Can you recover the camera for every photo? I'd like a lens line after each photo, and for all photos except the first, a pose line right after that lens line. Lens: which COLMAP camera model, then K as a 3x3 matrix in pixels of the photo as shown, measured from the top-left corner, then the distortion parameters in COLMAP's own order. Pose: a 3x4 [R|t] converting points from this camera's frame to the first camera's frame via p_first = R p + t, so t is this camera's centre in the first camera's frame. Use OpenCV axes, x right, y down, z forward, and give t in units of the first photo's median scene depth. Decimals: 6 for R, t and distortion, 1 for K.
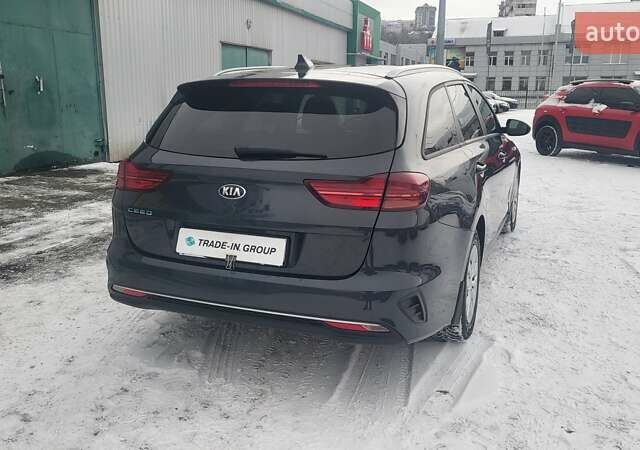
lens RADIAL K [[610.2, 0, 315.0], [0, 610.2, 225.4], [0, 0, 1]] dist [0.060824, -0.014083]
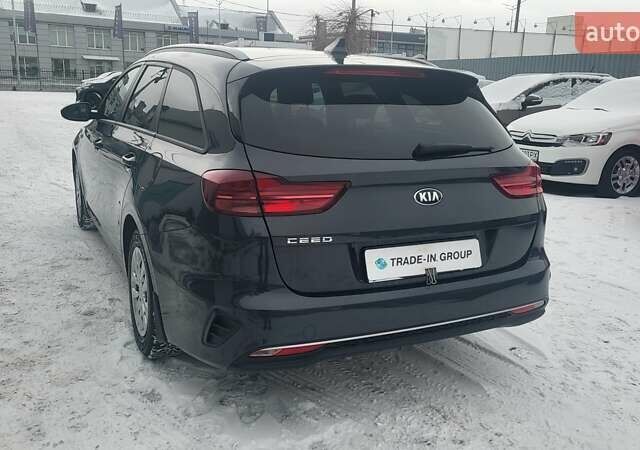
lens RADIAL K [[610.2, 0, 315.0], [0, 610.2, 225.4], [0, 0, 1]] dist [0.060824, -0.014083]
pose [[0.648999, -0.157366, 0.744336, -0.867581], [0.135779, 0.986624, 0.090202, -0.111661], [-0.748575, 0.042524, 0.661685, 0.517574]]
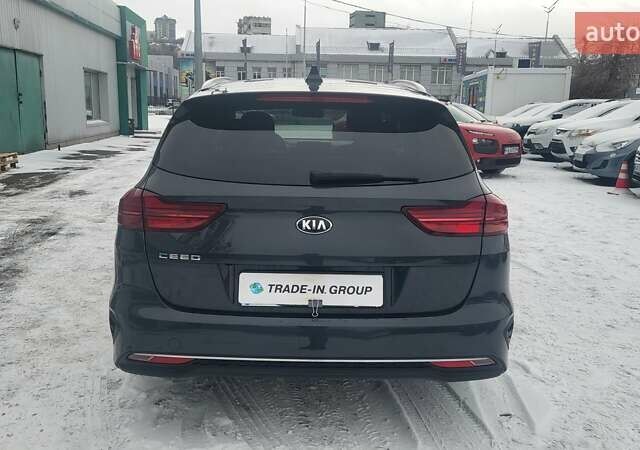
lens RADIAL K [[610.2, 0, 315.0], [0, 610.2, 225.4], [0, 0, 1]] dist [0.060824, -0.014083]
pose [[0.919595, -0.064721, 0.387500, -0.444497], [0.072214, 0.997378, -0.004791, -0.048728], [-0.386174, 0.032389, 0.921857, 0.206999]]
